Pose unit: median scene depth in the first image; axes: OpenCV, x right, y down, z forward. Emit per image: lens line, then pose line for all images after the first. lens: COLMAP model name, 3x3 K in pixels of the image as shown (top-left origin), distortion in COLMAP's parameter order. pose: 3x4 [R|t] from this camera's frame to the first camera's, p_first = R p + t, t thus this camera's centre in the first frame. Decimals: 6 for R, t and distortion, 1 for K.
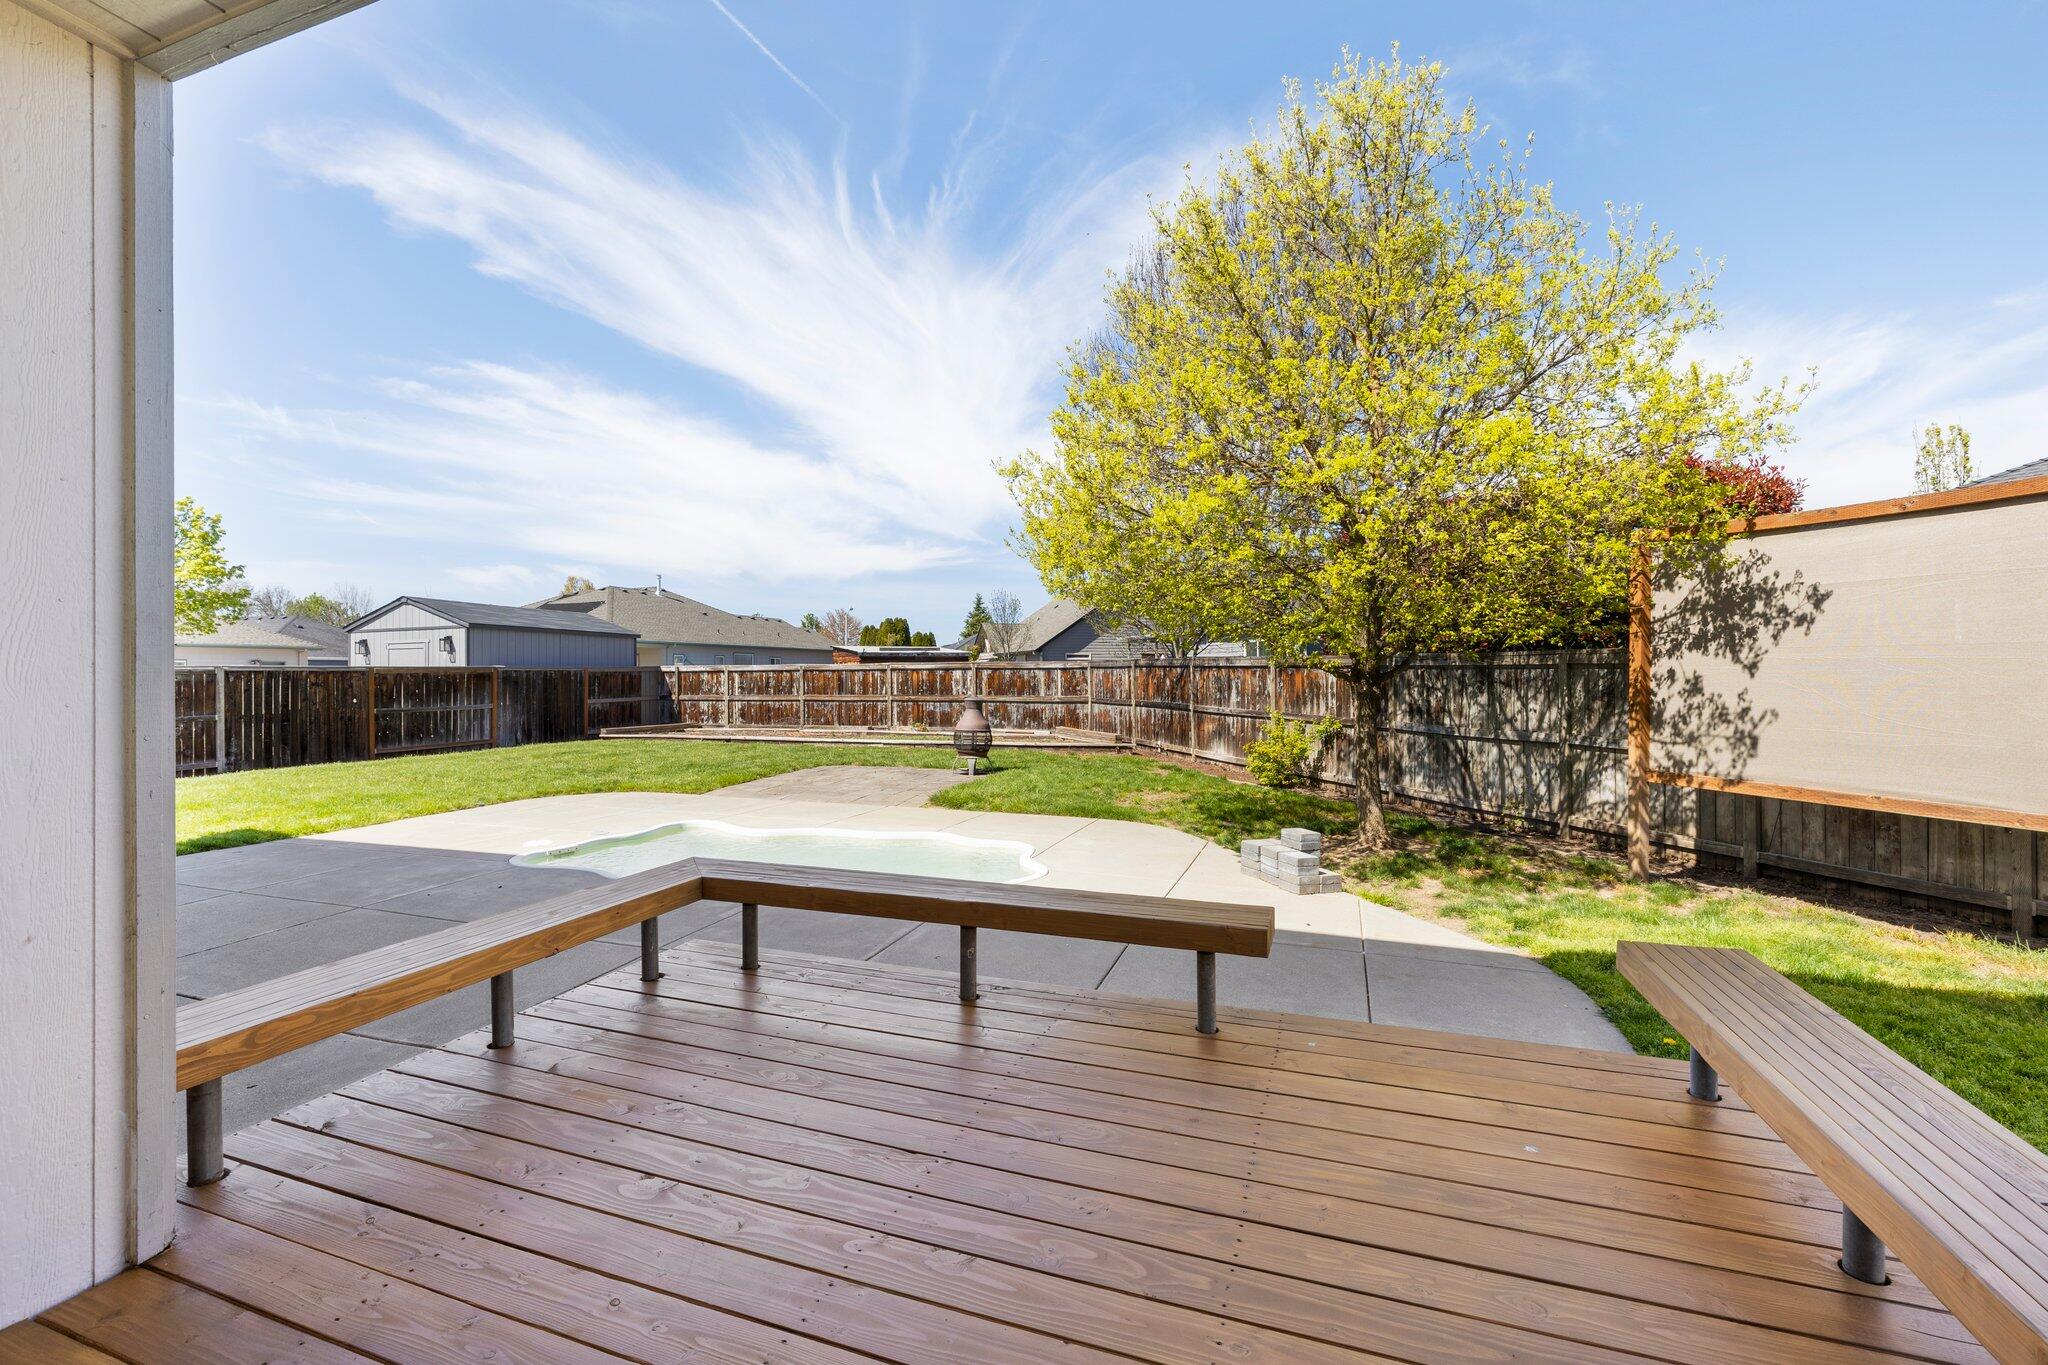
lens RADIAL K [[862.3, 0, 1026.1], [0, 862.3, 673.5], [0, 0, 1]] dist [0.006547, 0.000502]
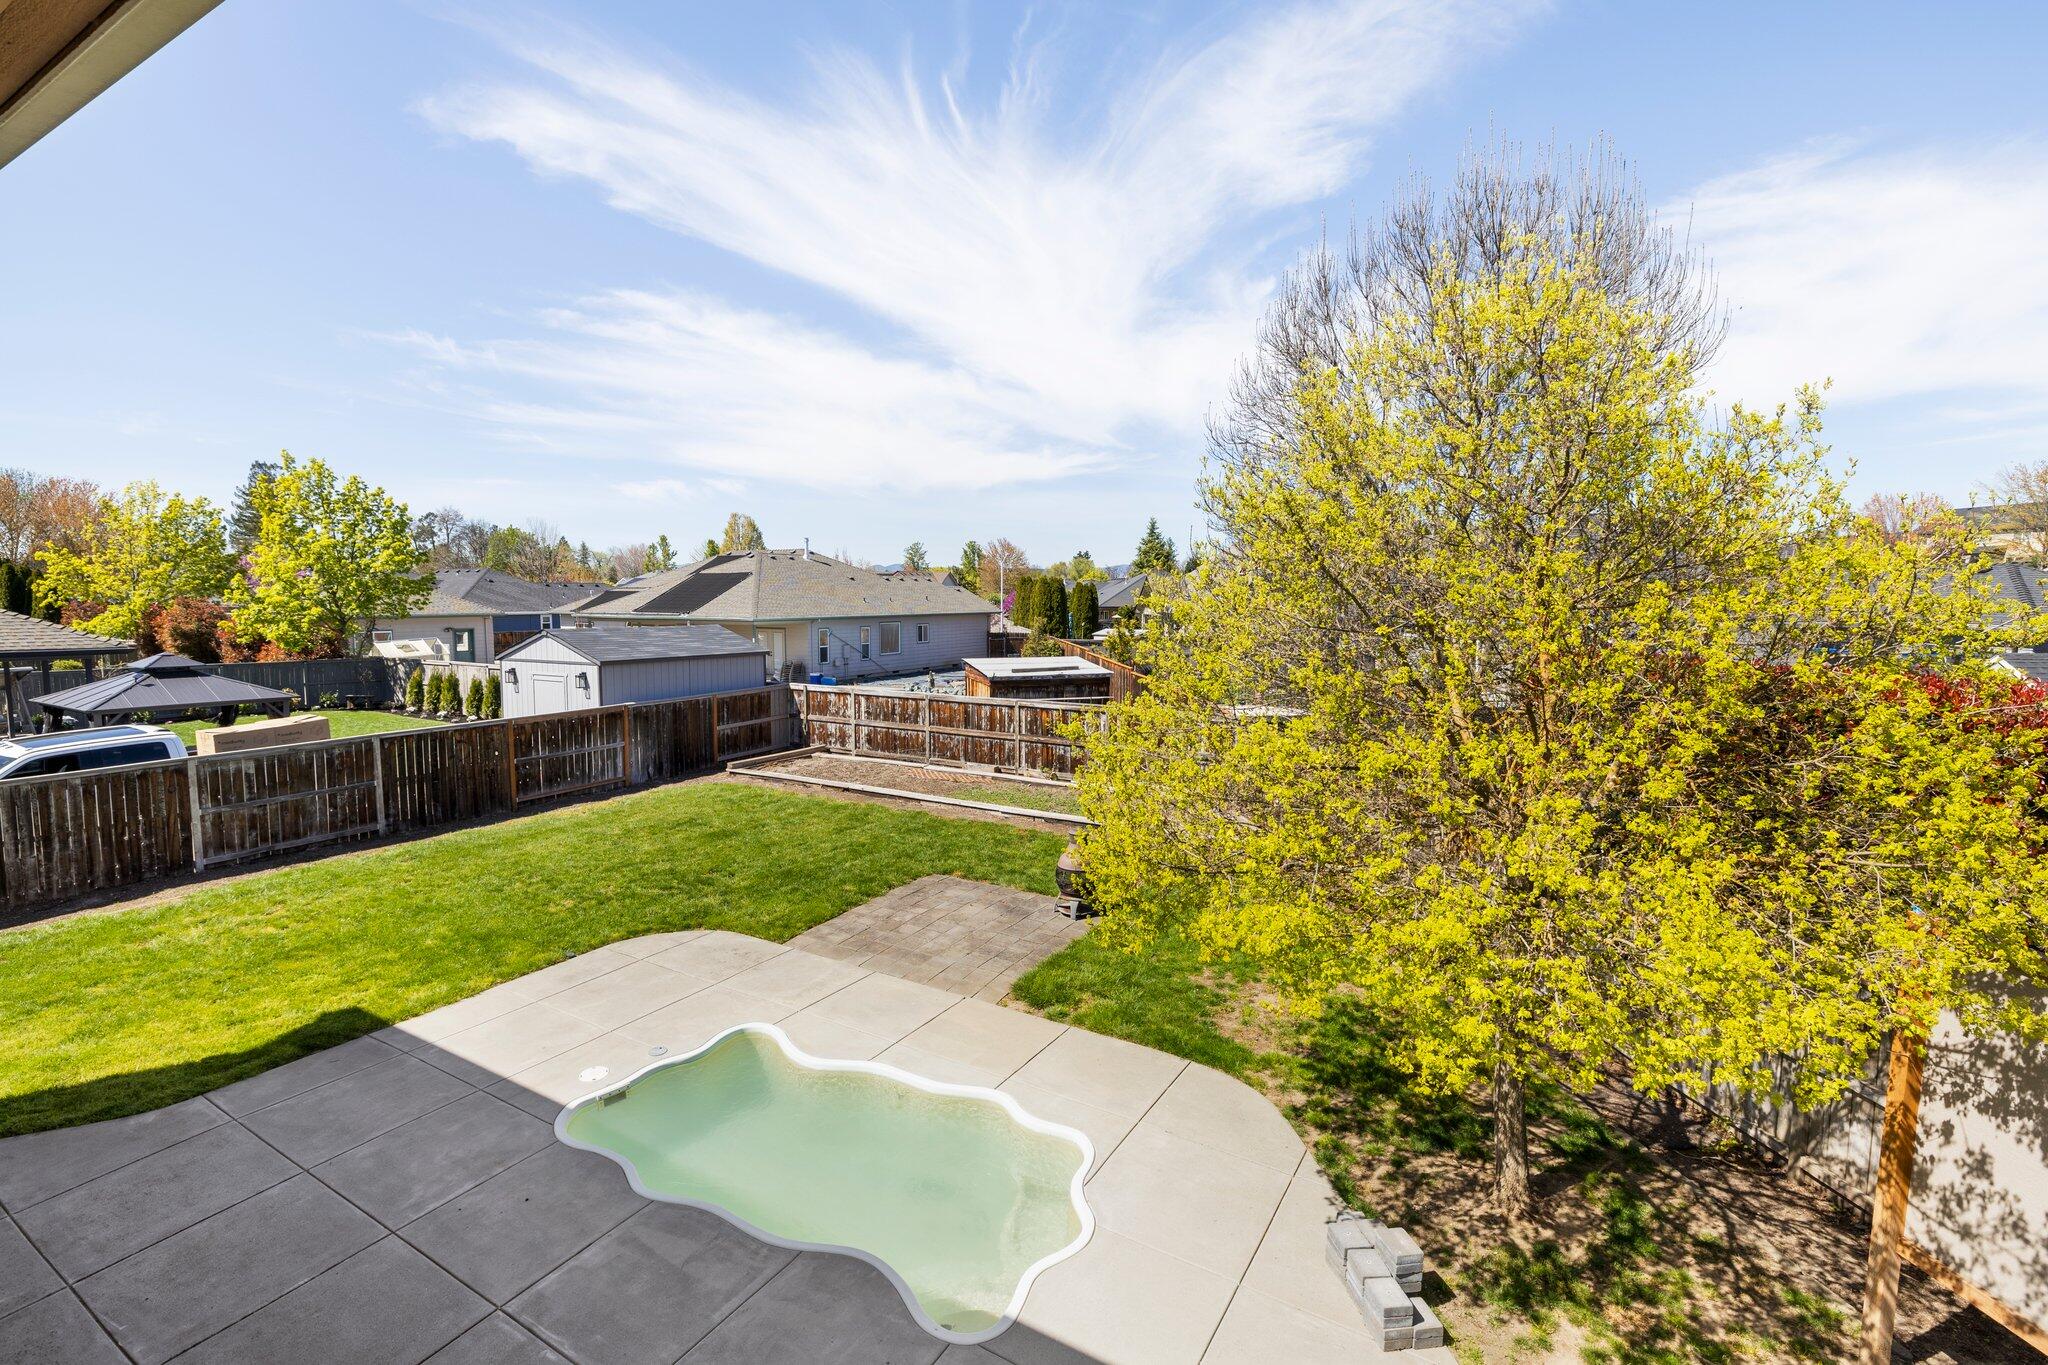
lens RADIAL K [[927.5, 0, 1029.4], [0, 927.5, 675.4], [0, 0, 1]] dist [-0.000080, 0.001000]
pose [[0.981619, 0.029455, -0.188564, 0.038776], [-0.010912, 0.995065, 0.098626, -0.133542], [0.190539, -0.094756, 0.977096, 0.040010]]
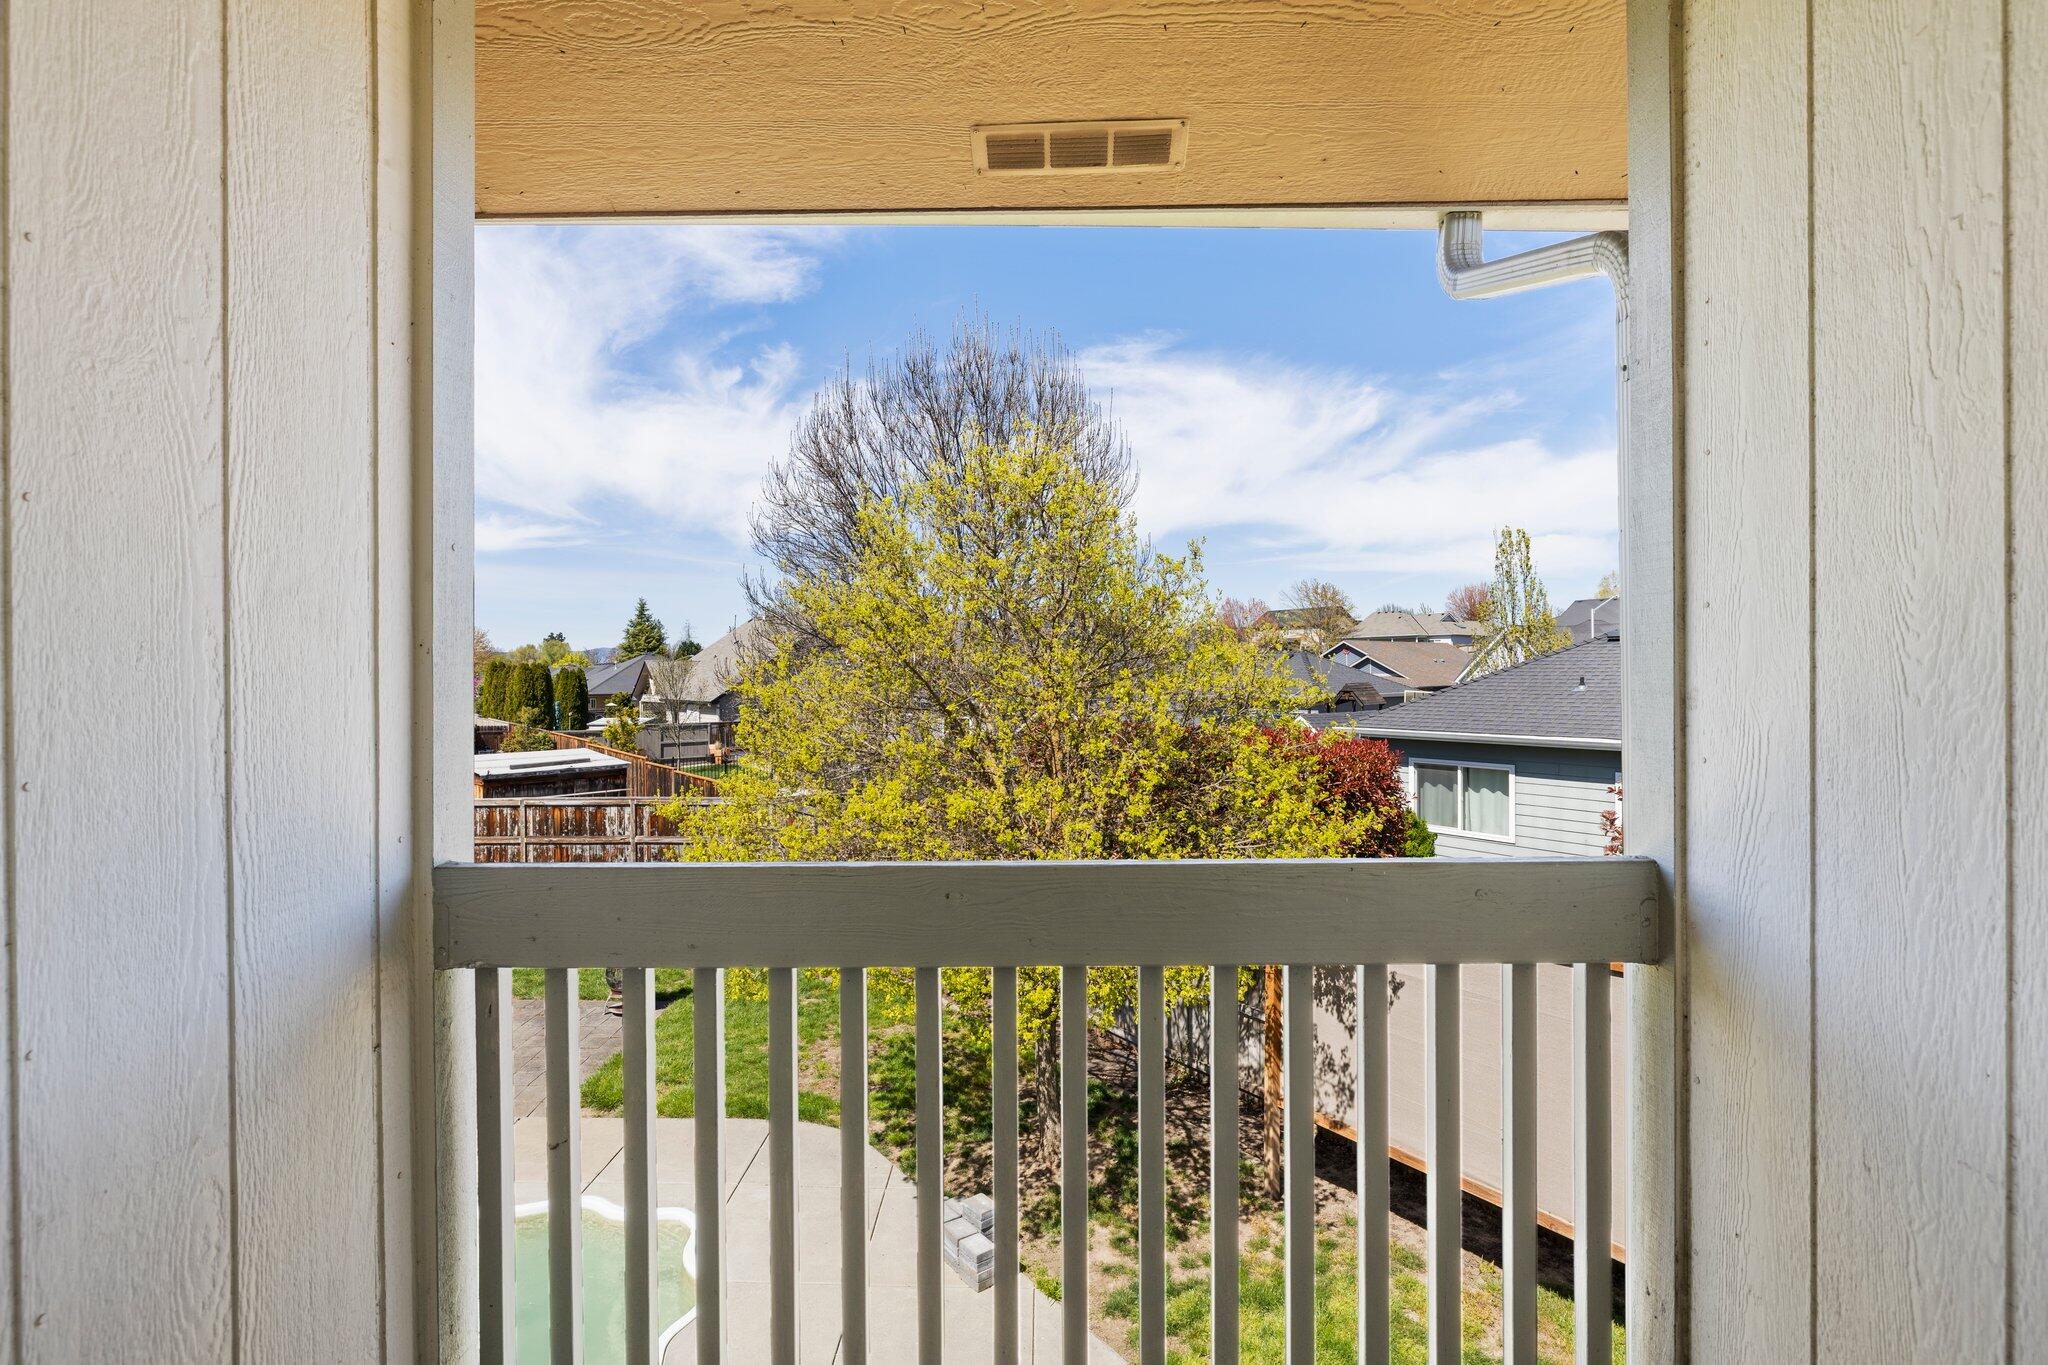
lens RADIAL K [[943.5, 0, 1024.0], [0, 943.5, 682.5], [0, 0, 1]] dist [-0.000005, 0.000077]
pose [[0.946179, 0.000738, 0.323642, 0.003706], [-0.004765, 0.999921, 0.011652, -0.134624], [-0.323608, -0.012567, 0.946108, -0.013537]]
